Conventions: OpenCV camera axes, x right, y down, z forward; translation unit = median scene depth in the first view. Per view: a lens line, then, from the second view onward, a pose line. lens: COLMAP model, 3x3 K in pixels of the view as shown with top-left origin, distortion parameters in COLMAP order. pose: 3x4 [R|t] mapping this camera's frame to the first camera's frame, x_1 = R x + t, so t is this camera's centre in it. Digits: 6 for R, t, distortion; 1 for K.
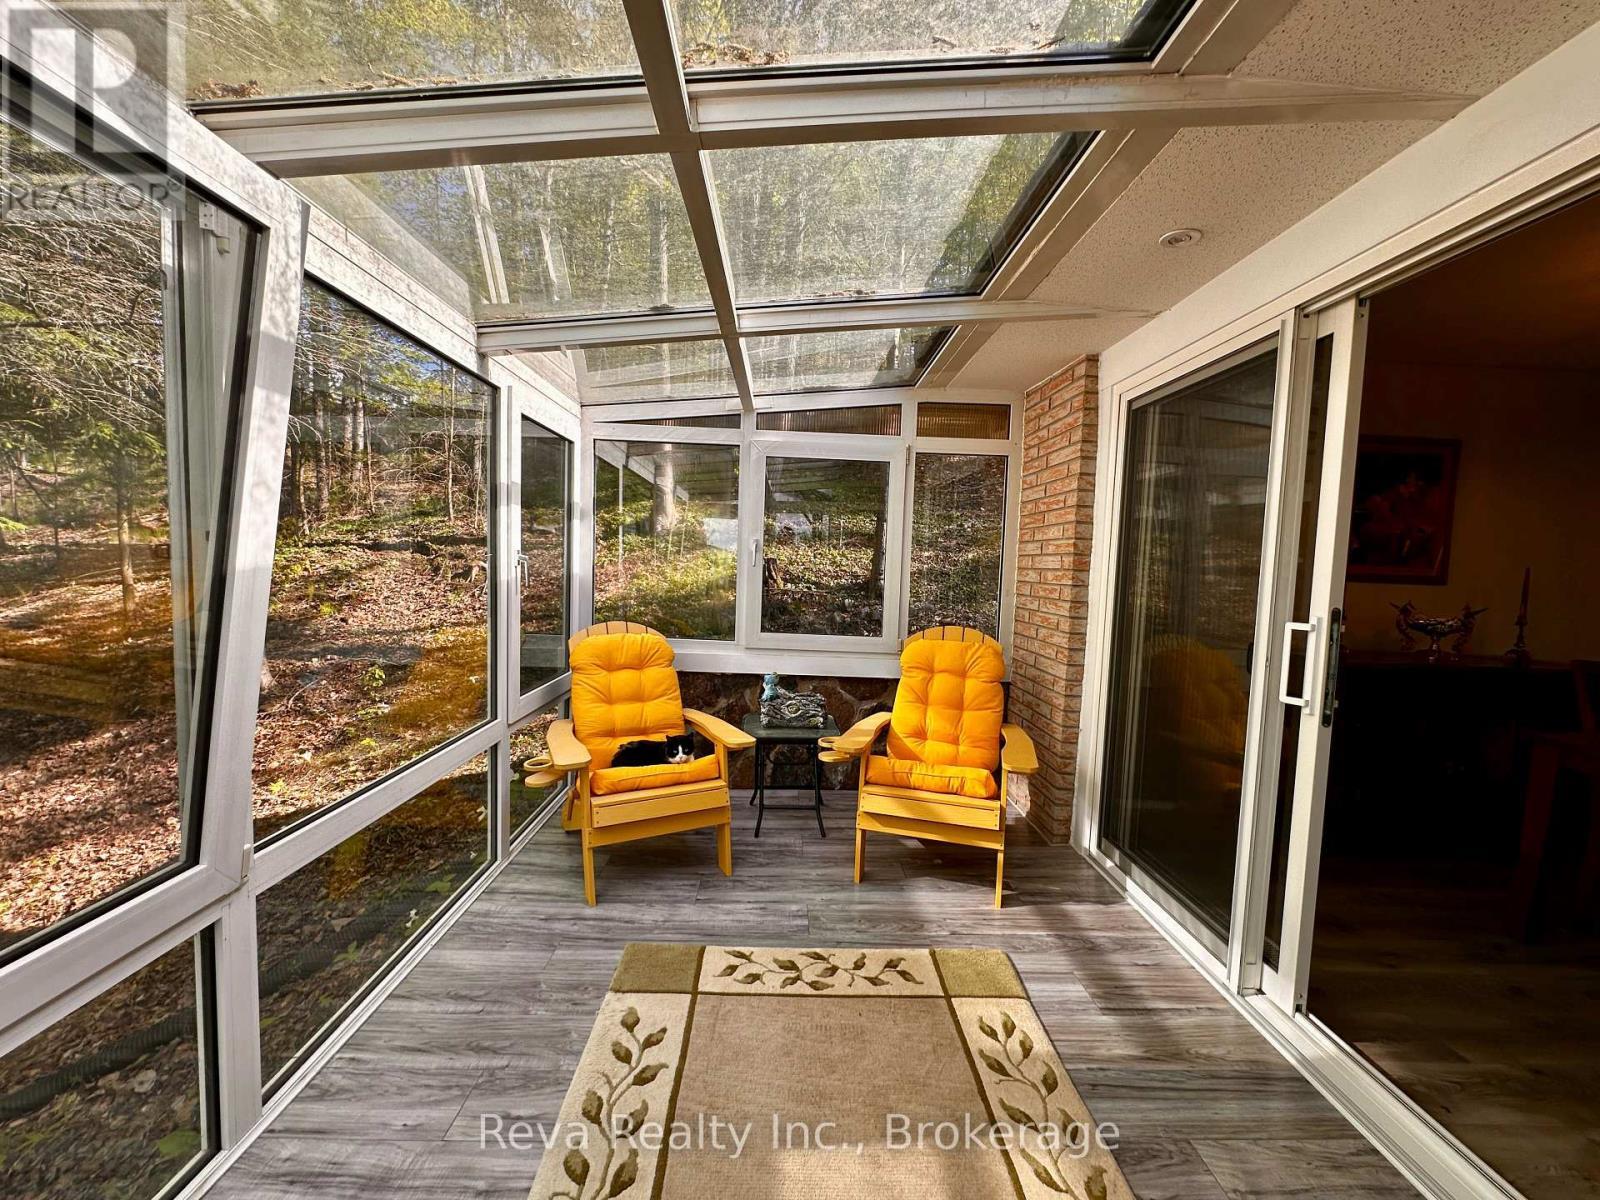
lens RADIAL K [[640.8, 0, 795.7], [0, 640.8, 595.2], [0, 0, 1]] dist [-0.002404, 0.000558]
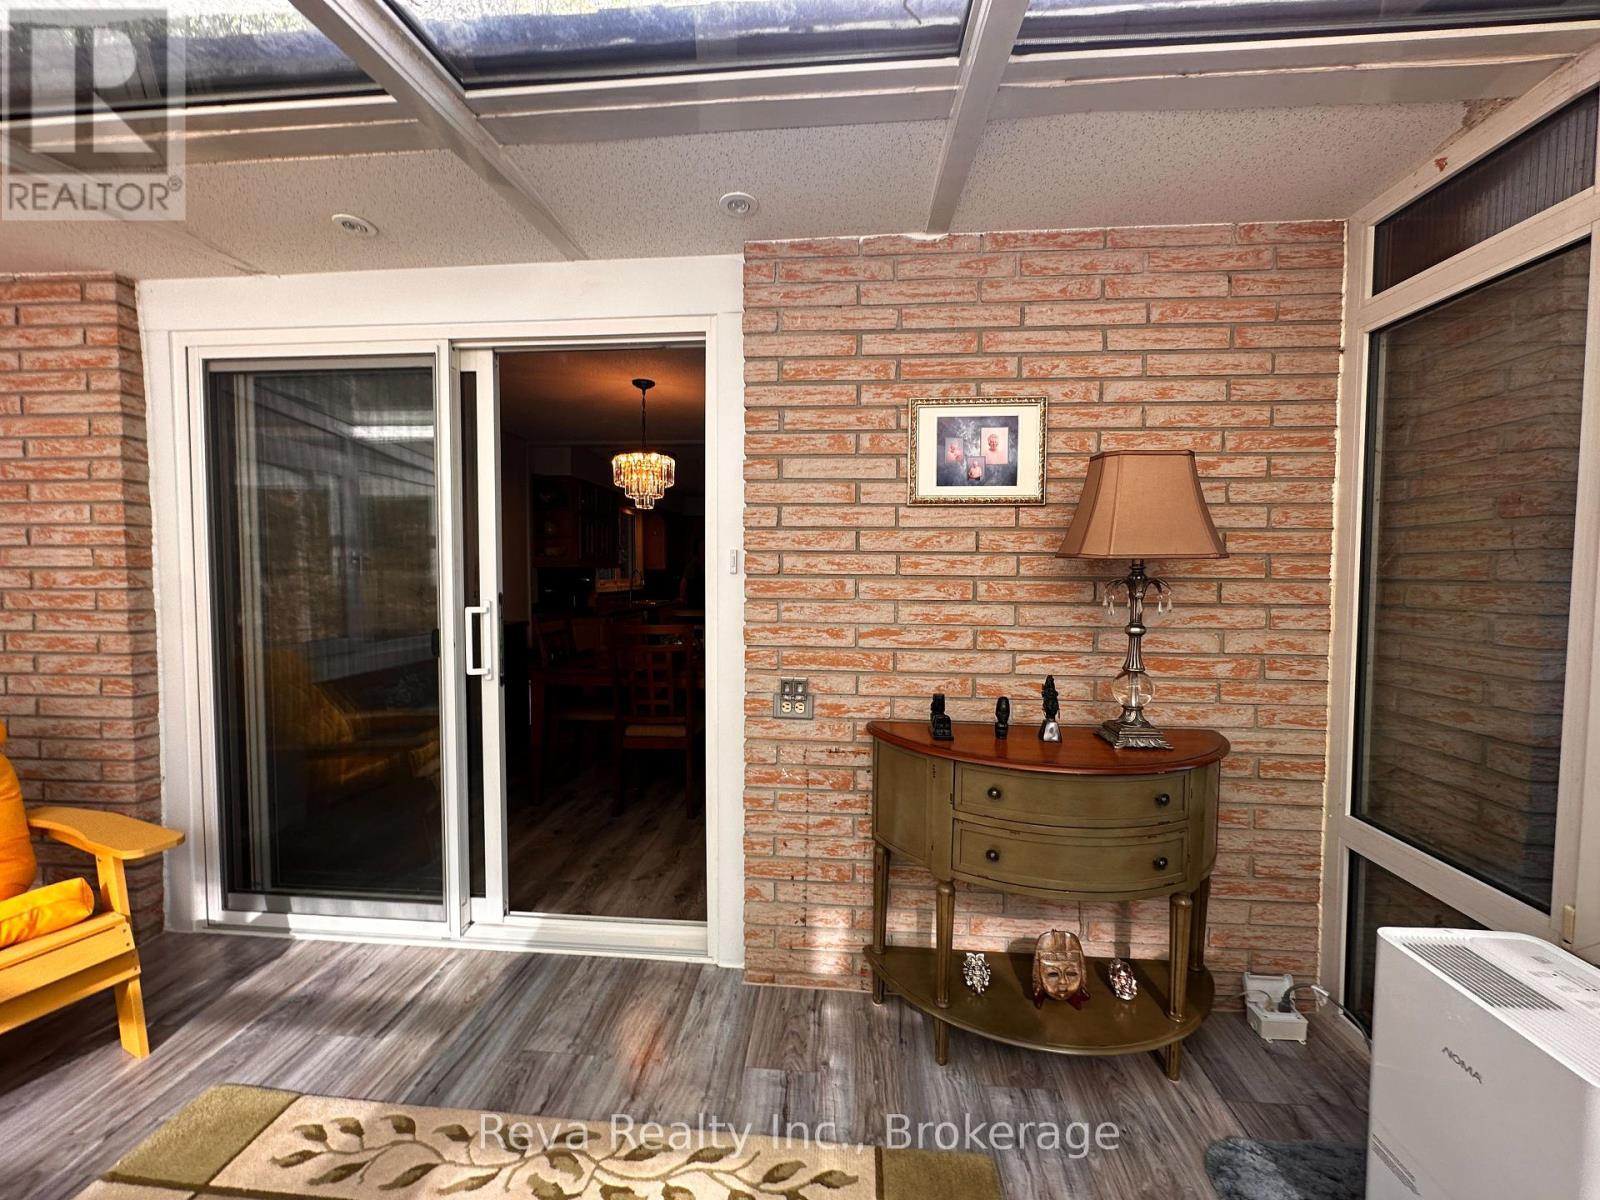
lens RADIAL K [[640.8, 0, 797.4], [0, 640.8, 595.3], [0, 0, 1]] dist [-0.002404, 0.000558]
pose [[0.103220, -0.069218, 0.992247, -0.326555], [0.051588, 0.996606, 0.064155, -0.023491], [-0.993320, 0.044566, 0.106441, 0.247025]]
